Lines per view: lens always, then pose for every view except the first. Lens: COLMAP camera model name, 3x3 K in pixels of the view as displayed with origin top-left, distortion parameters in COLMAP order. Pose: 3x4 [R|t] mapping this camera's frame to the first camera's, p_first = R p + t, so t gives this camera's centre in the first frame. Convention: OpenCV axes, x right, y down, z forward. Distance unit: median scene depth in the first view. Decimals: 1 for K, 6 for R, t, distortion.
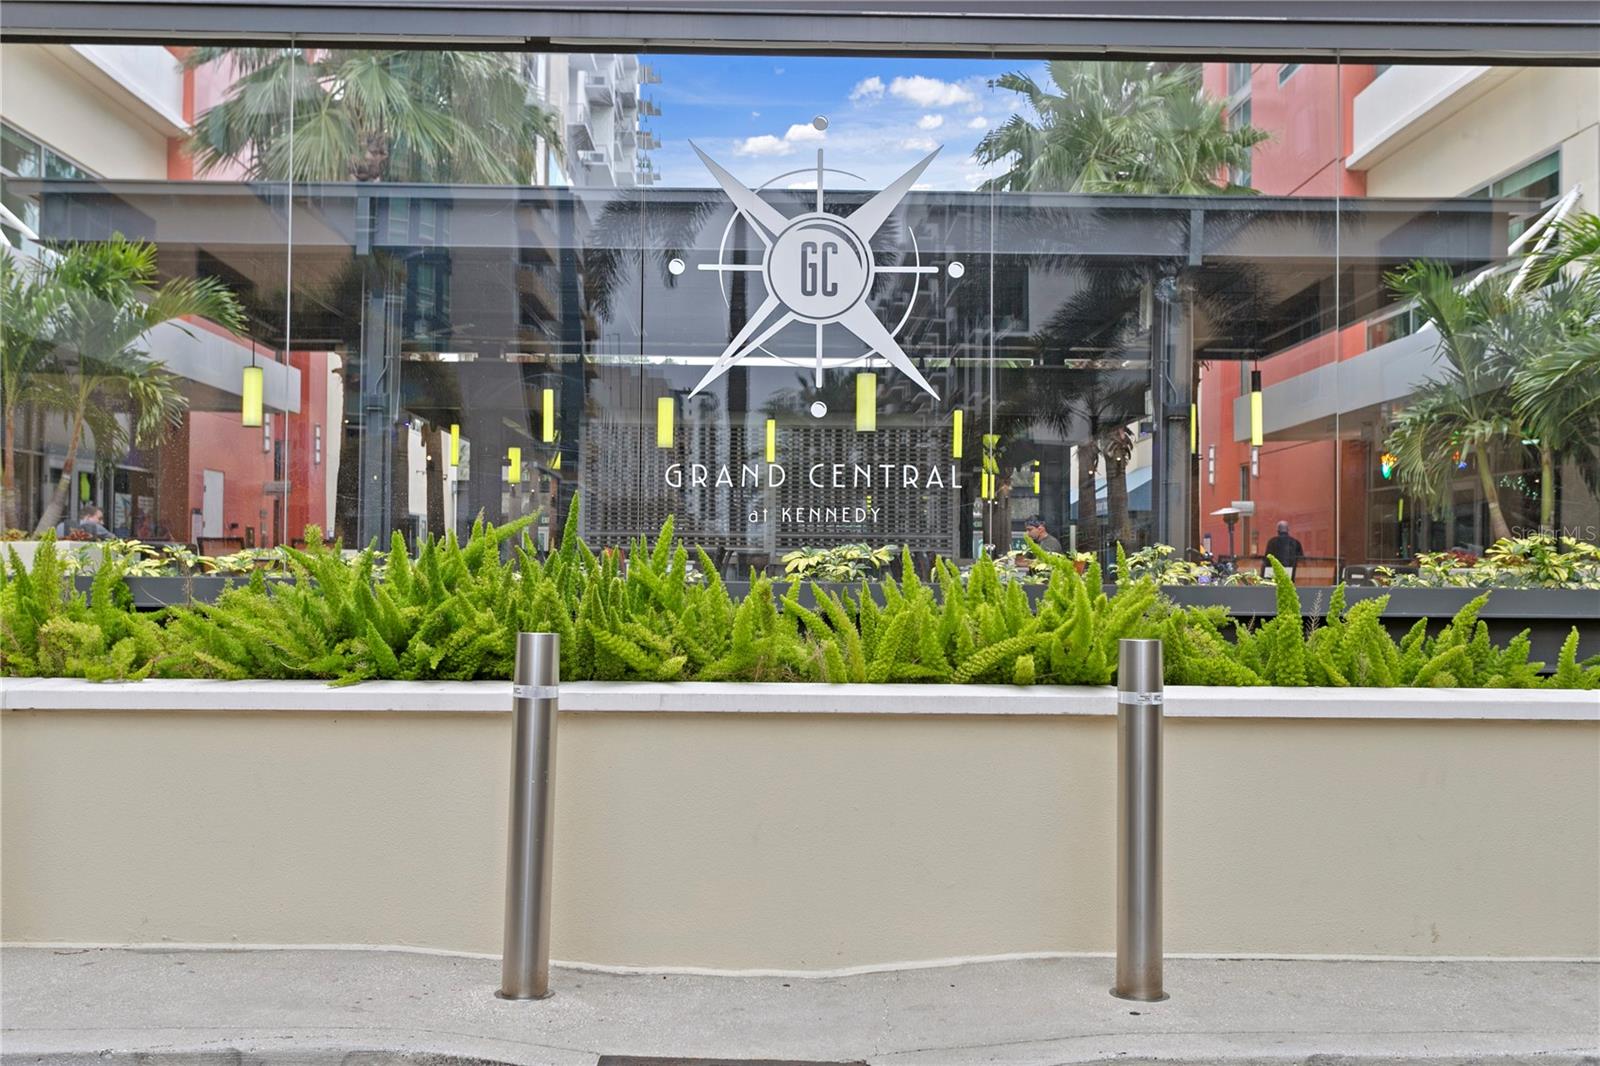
lens RADIAL K [[1533.3, 0, 796.1], [0, 1533.3, 535.7], [0, 0, 1]] dist [0.023001, 0.000000]
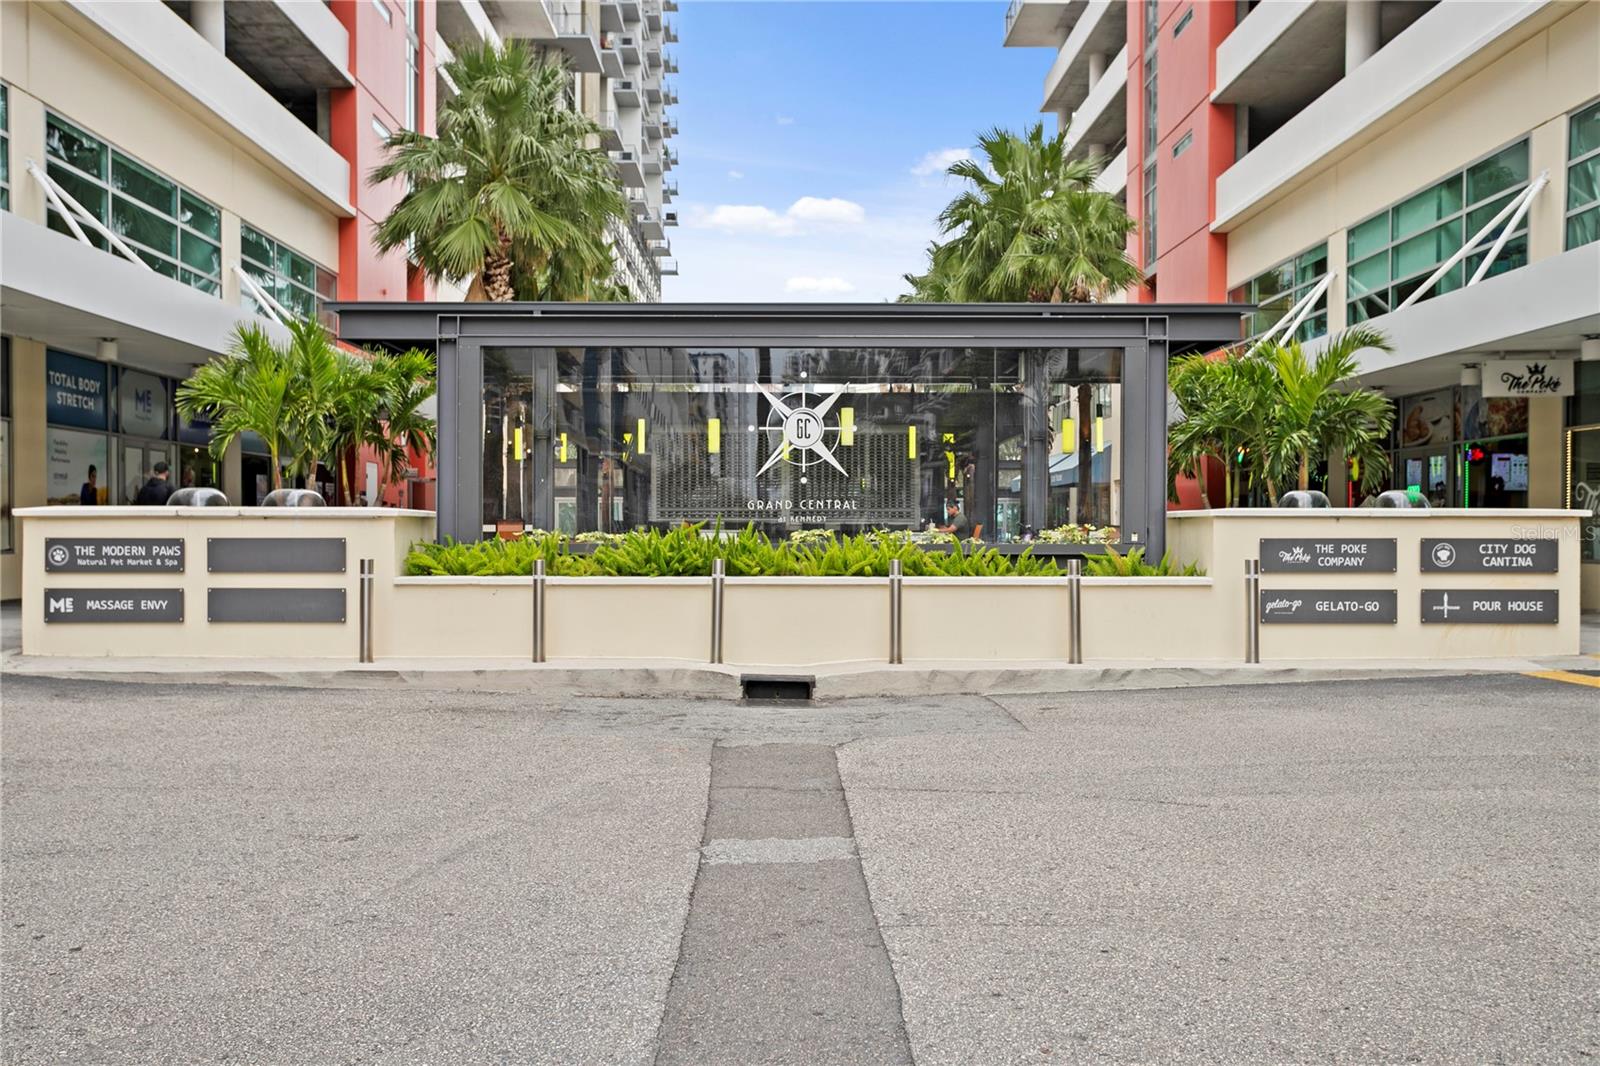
lens RADIAL K [[1533.3, 0, 799.6], [0, 1533.3, 533.3], [0, 0, 1]] dist [0.023001, 0.000000]
pose [[0.999933, -0.007991, -0.008417, 0.030257], [0.008196, 0.999663, 0.024612, -0.056533], [0.008217, -0.024680, 0.999662, -1.777665]]
